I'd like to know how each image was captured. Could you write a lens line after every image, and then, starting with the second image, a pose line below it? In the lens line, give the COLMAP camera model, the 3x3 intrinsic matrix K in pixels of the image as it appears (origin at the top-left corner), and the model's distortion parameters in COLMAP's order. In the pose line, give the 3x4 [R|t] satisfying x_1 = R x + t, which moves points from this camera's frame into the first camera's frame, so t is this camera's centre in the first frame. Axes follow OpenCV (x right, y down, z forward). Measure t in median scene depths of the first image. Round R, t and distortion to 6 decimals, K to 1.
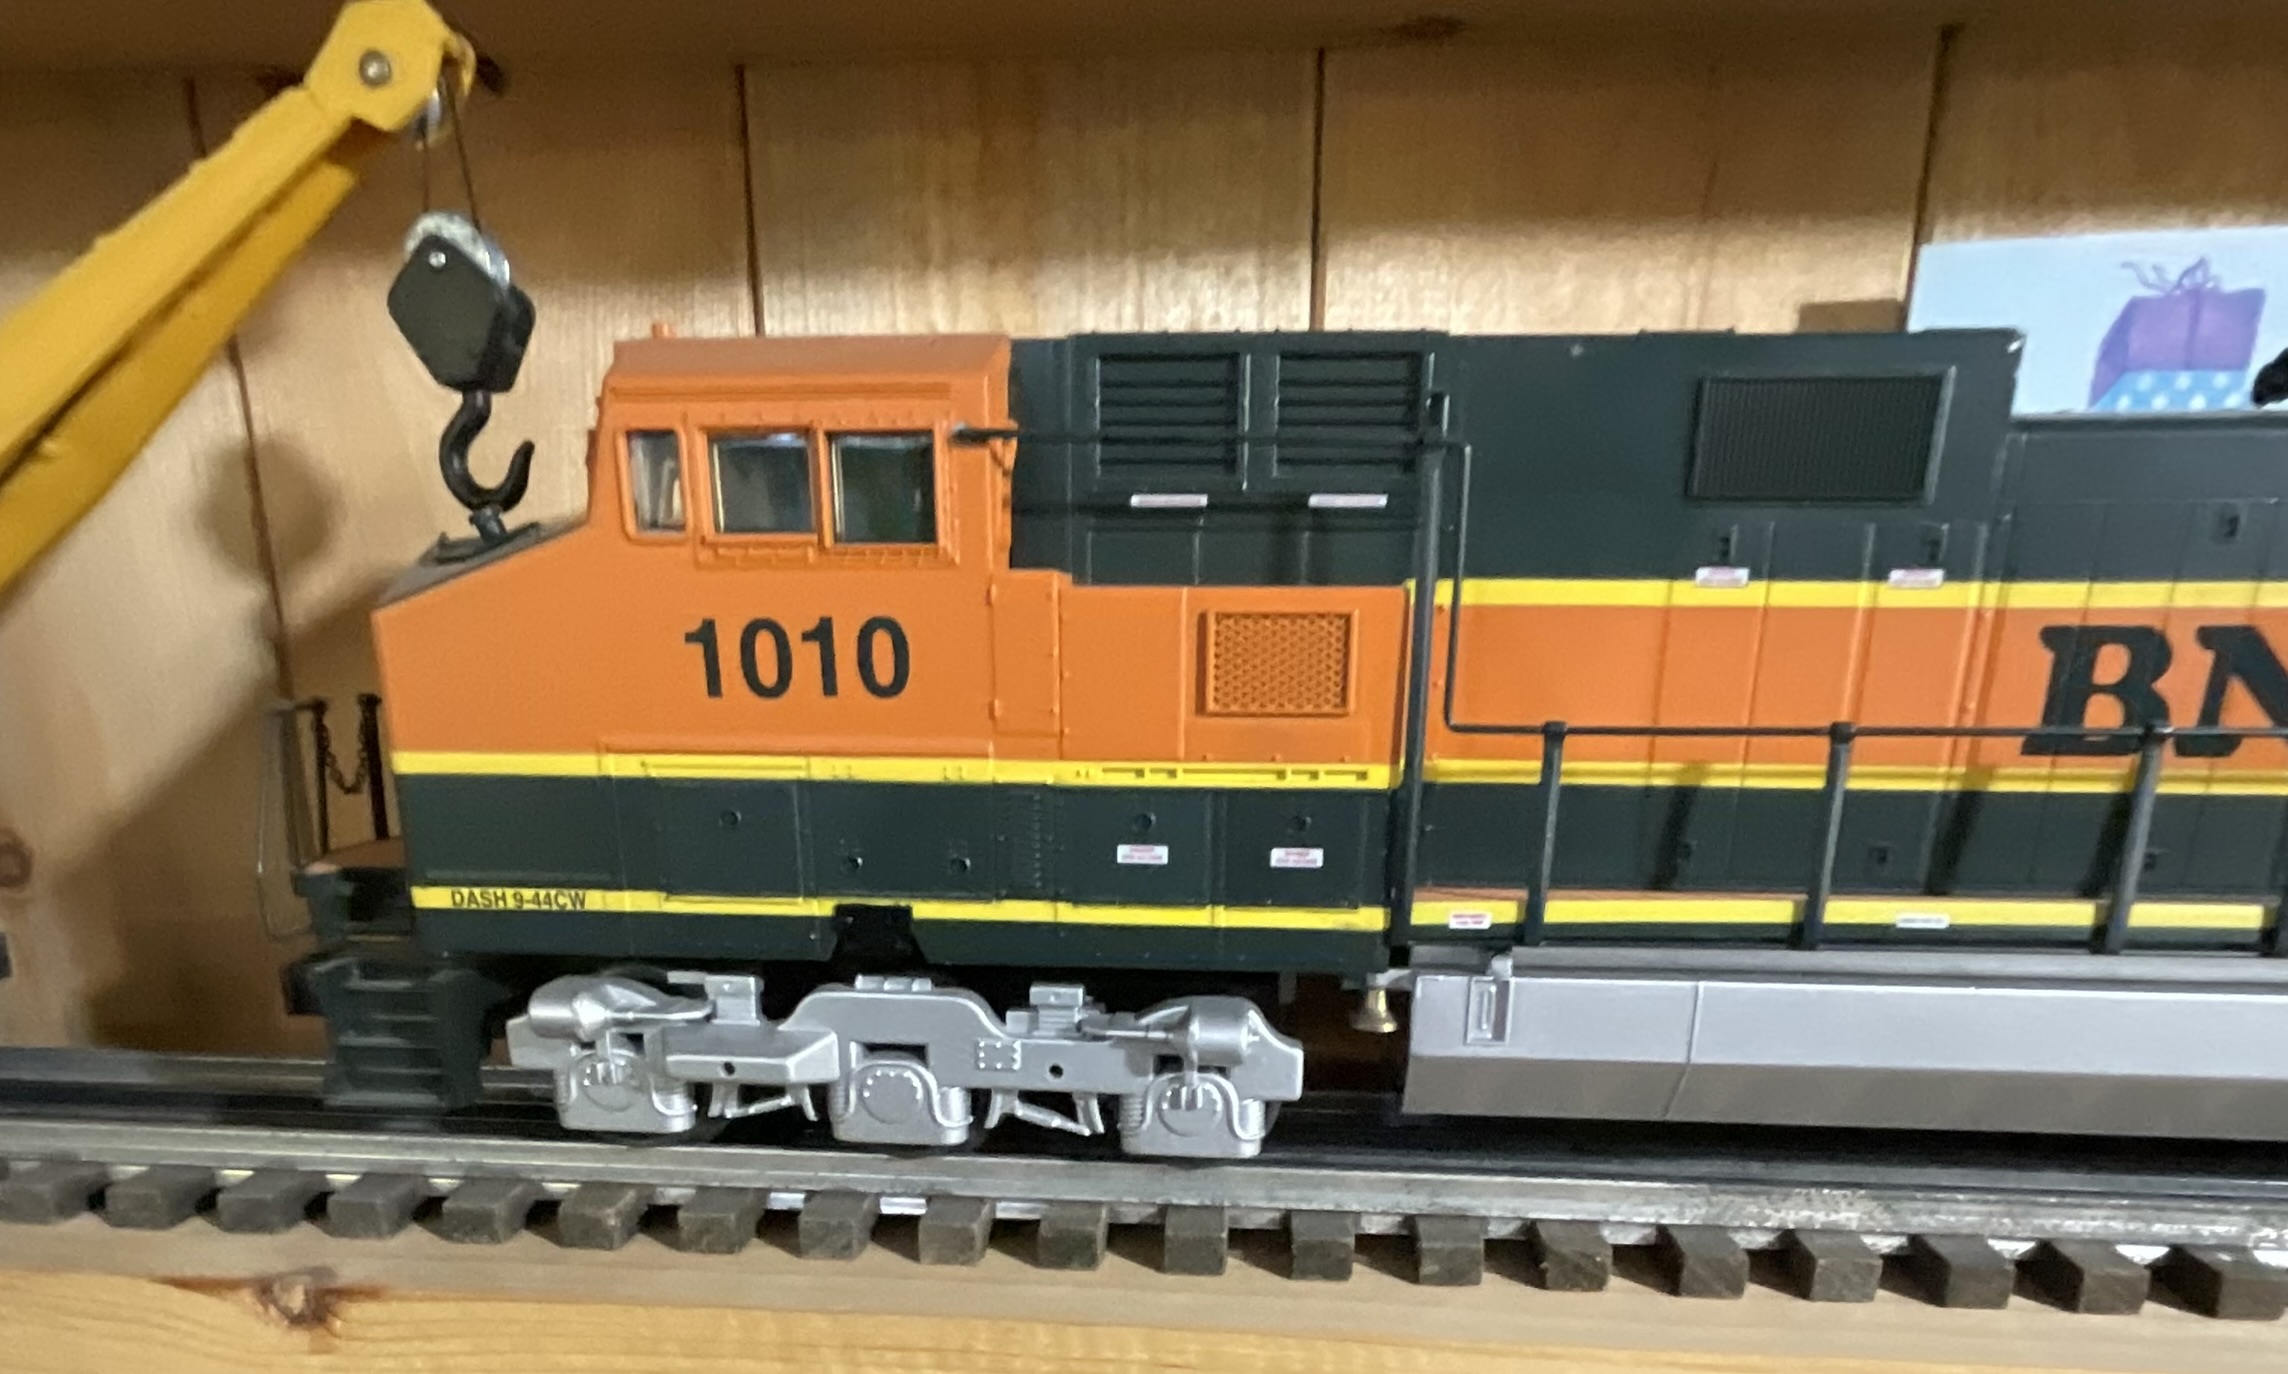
lens RADIAL K [[1028.9, 0, 1143.4], [0, 1028.9, 681.7], [0, 0, 1]] dist [-0.001388, 0.002532]
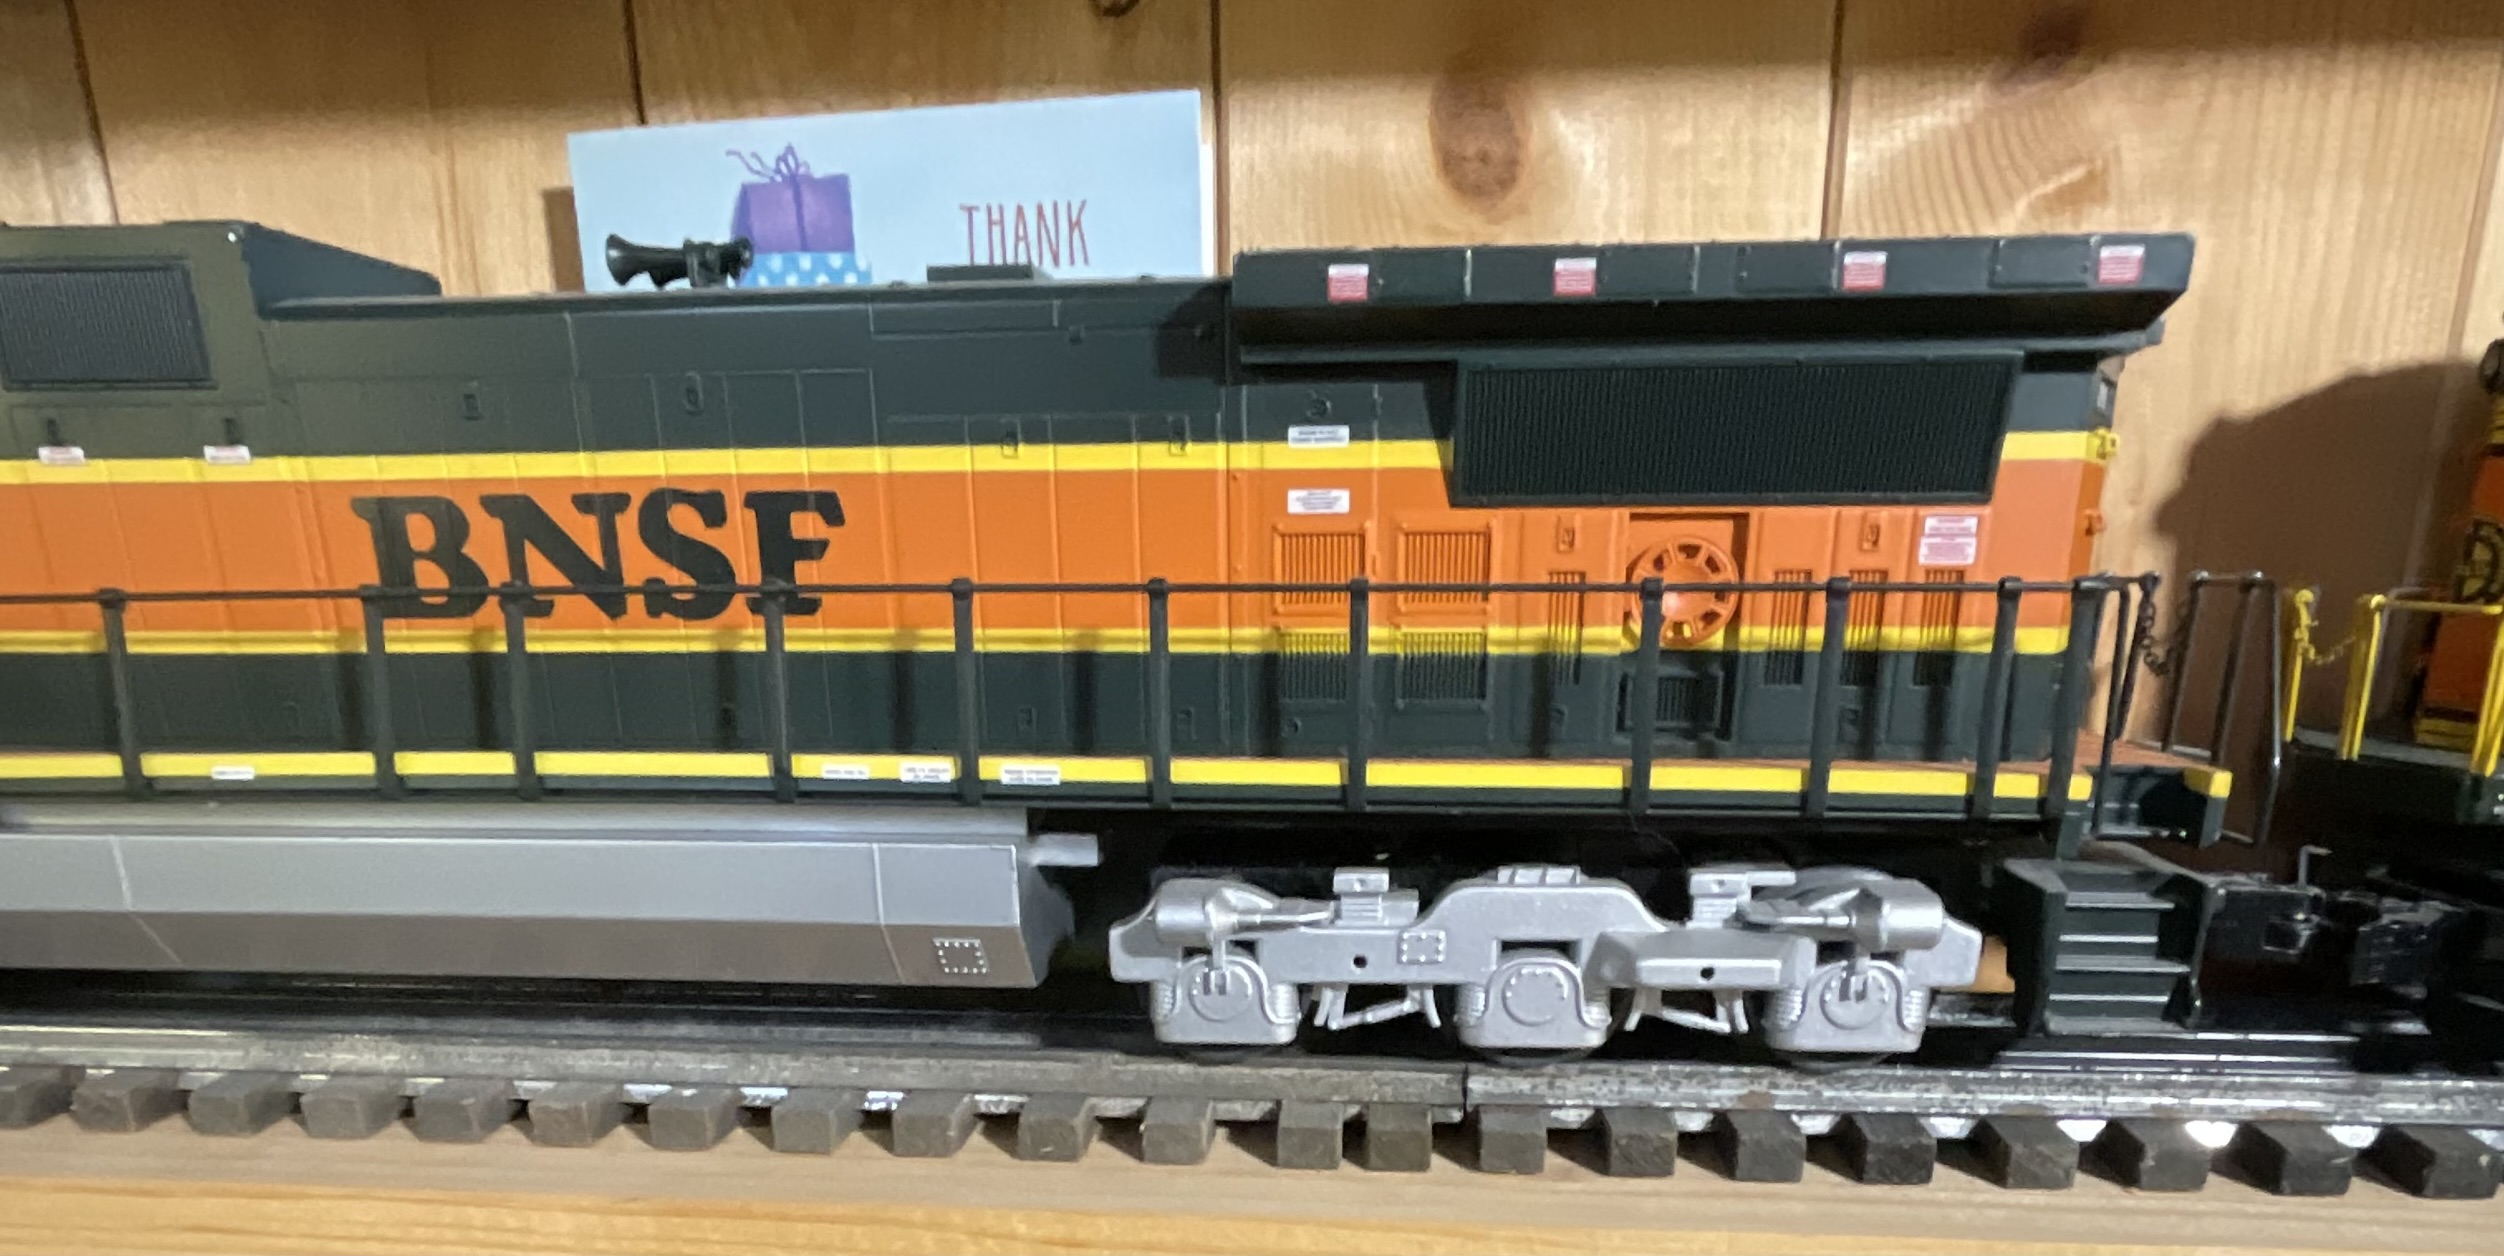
lens RADIAL K [[1074.7, 0, 1295.7], [0, 1074.7, 529.6], [0, 0, 1]] dist [0.000255, -0.000793]
pose [[0.999907, -0.013604, 0.000351, 1.401469], [0.013608, 0.999767, -0.016779, 0.008794], [-0.000122, 0.016782, 0.999859, -0.090282]]
